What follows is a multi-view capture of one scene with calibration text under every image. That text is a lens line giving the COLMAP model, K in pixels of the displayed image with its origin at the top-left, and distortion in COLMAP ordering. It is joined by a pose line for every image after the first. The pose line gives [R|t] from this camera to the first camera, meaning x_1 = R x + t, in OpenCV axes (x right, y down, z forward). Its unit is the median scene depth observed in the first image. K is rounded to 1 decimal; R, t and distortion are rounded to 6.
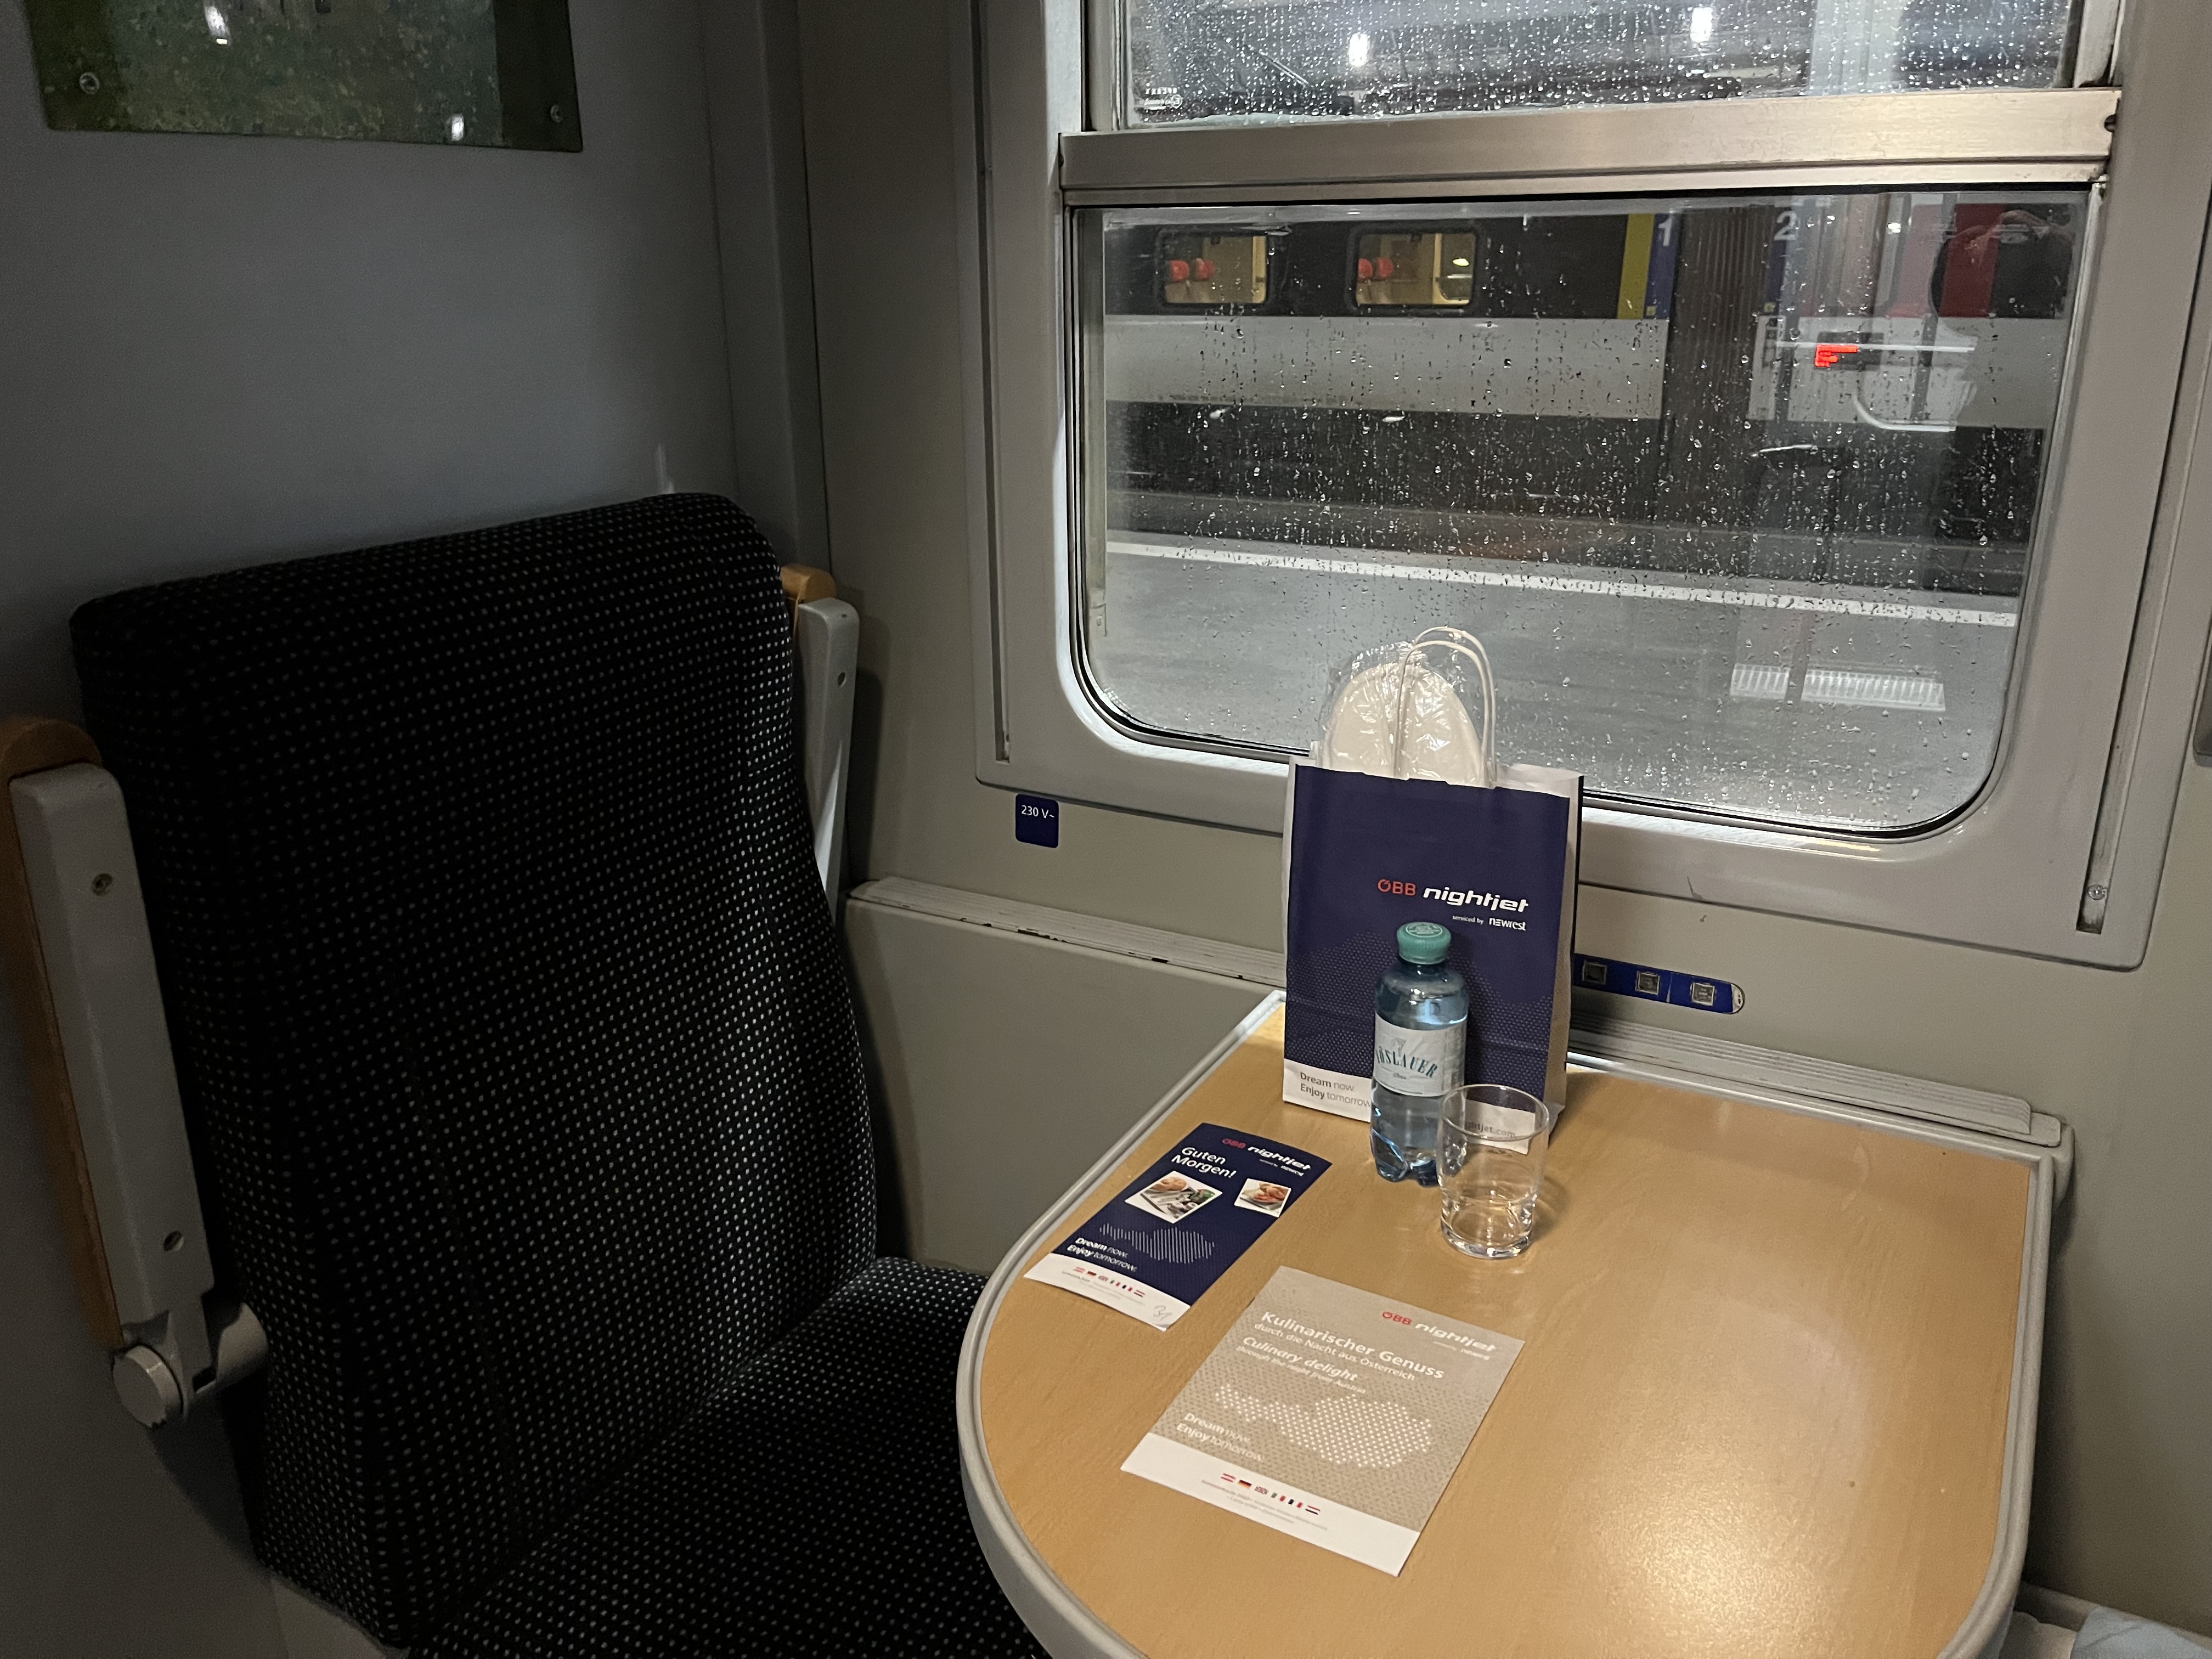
lens RADIAL K [[1666.3, 0, 1106.0], [0, 1666.3, 829.5], [0, 0, 1]] dist [0.109171, -0.165430]
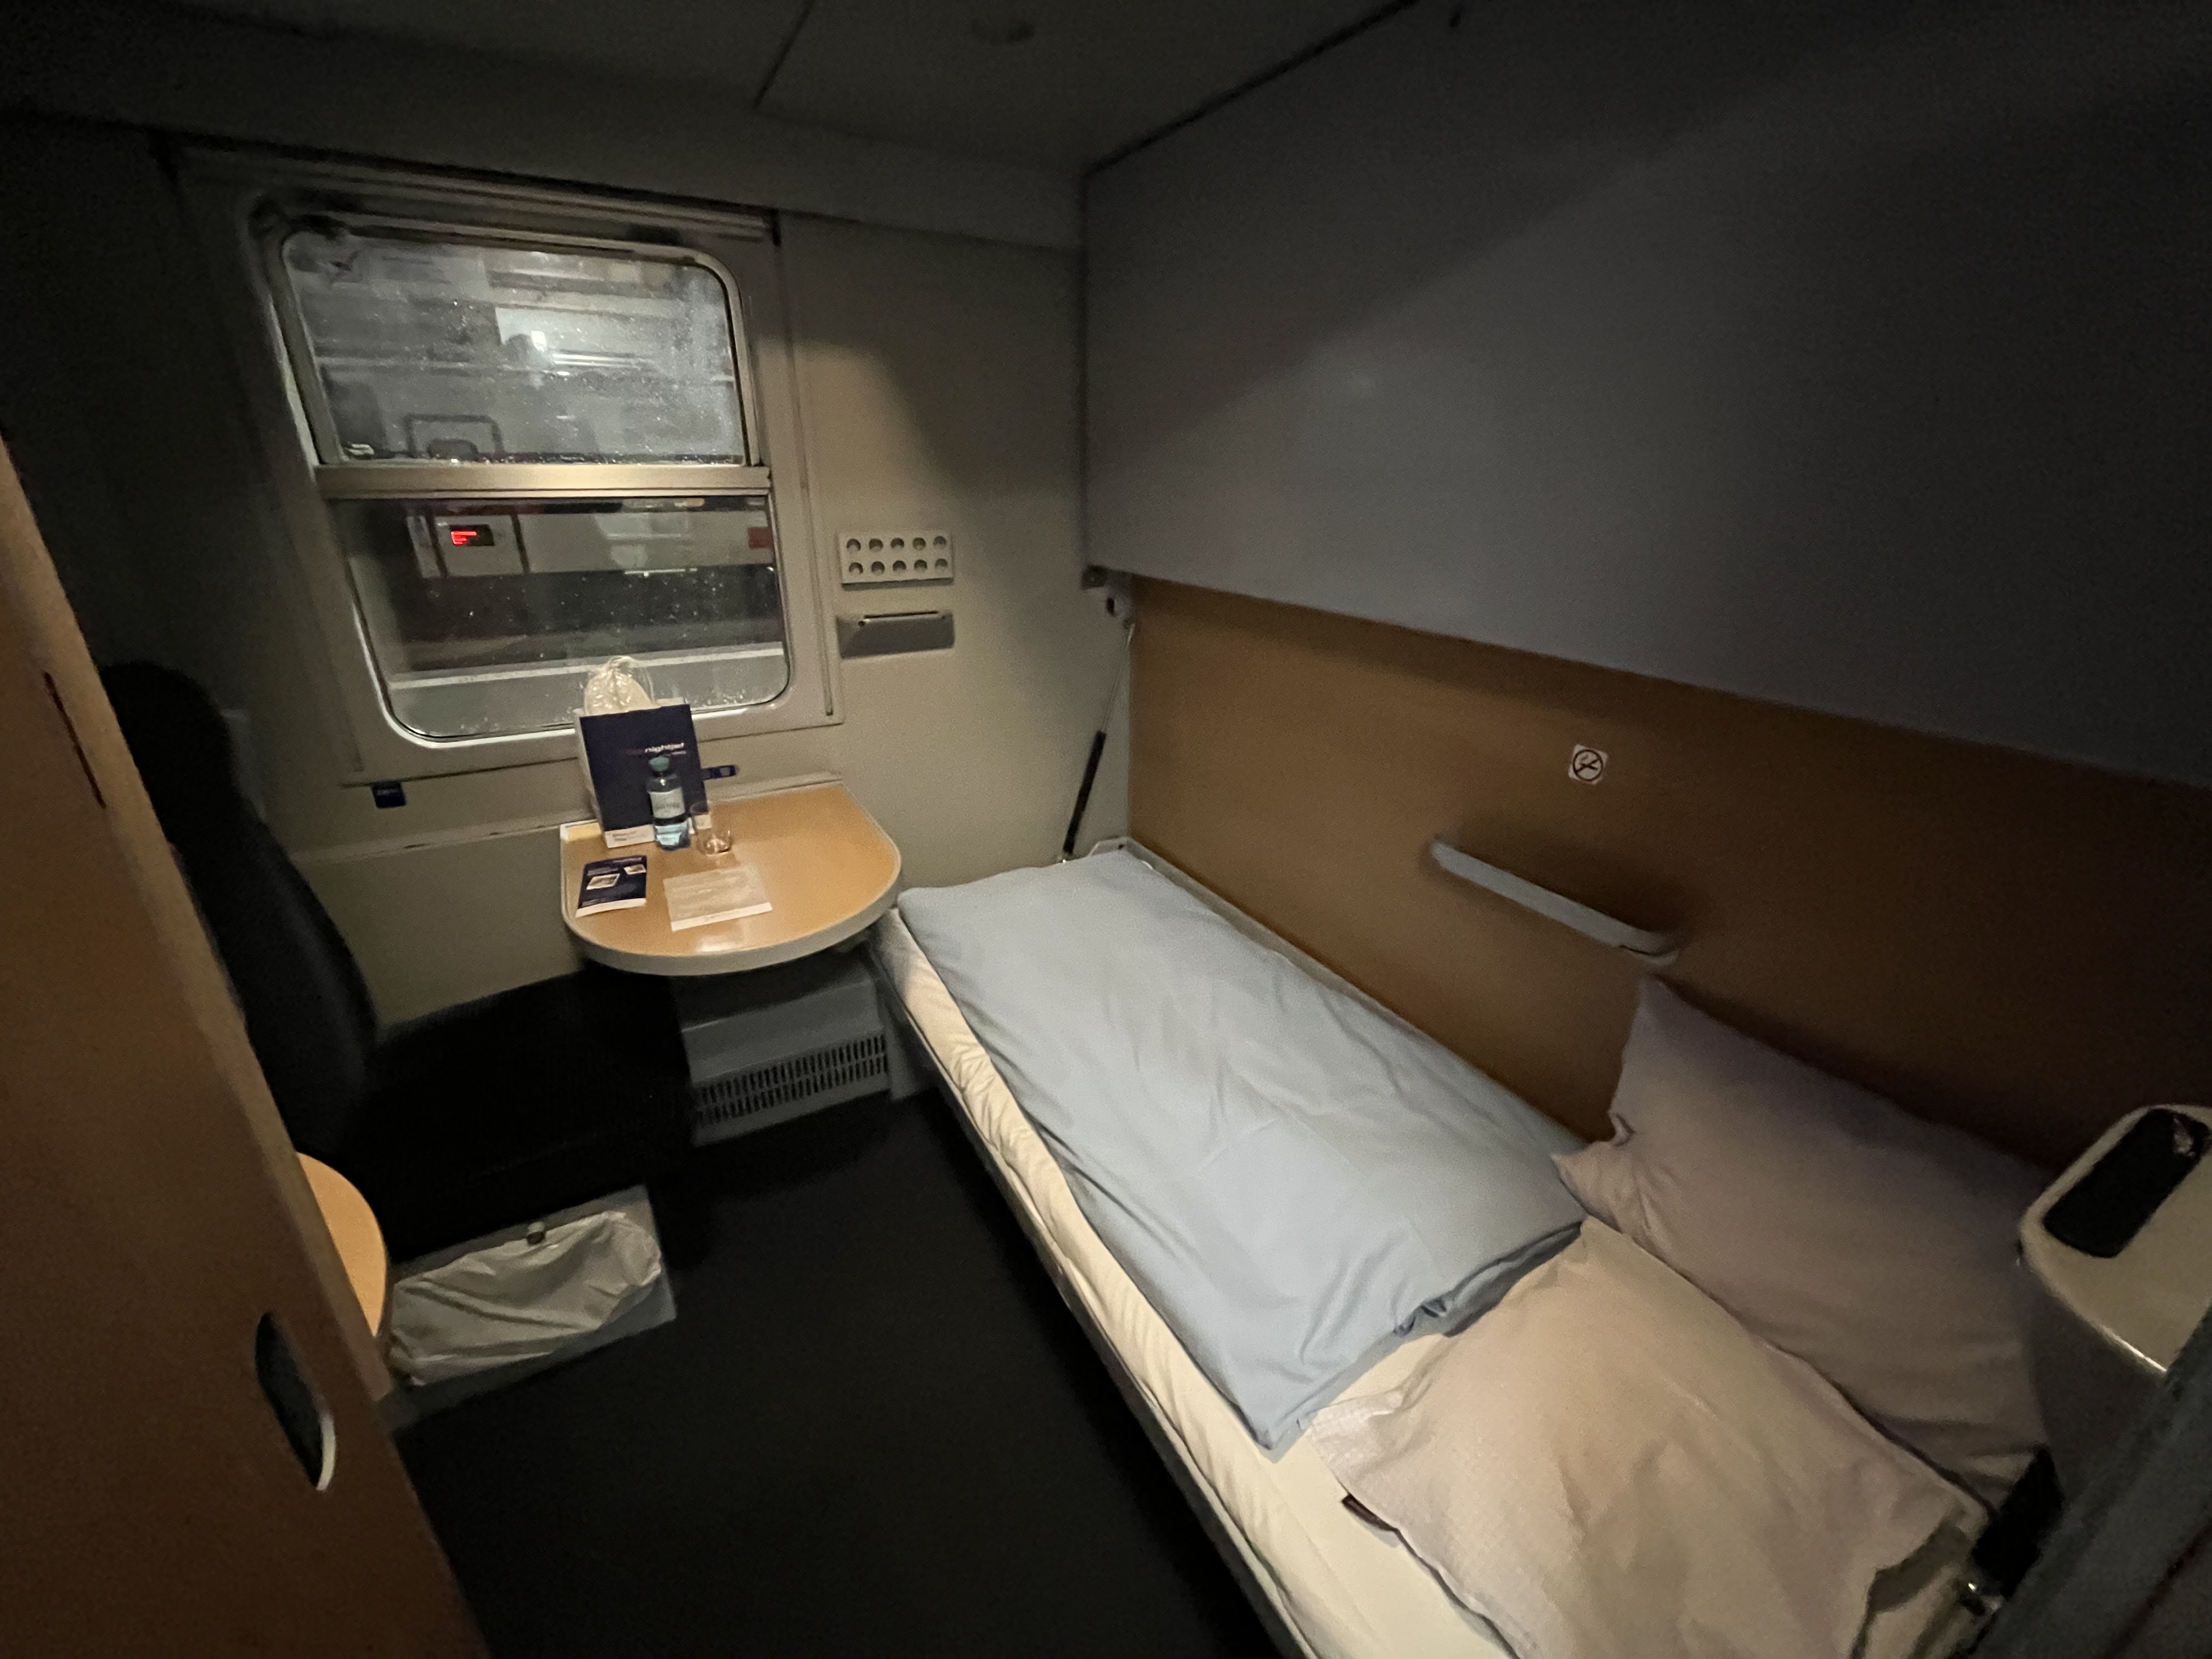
lens RADIAL K [[892.7, 0, 1106.0], [0, 892.7, 829.5], [0, 0, 1]] dist [-0.000294, -0.000003]
pose [[0.524118, -0.309965, 0.793235, -0.635669], [0.268475, 0.944058, 0.191510, 0.083606], [-0.808221, 0.112590, 0.578016, -0.471870]]
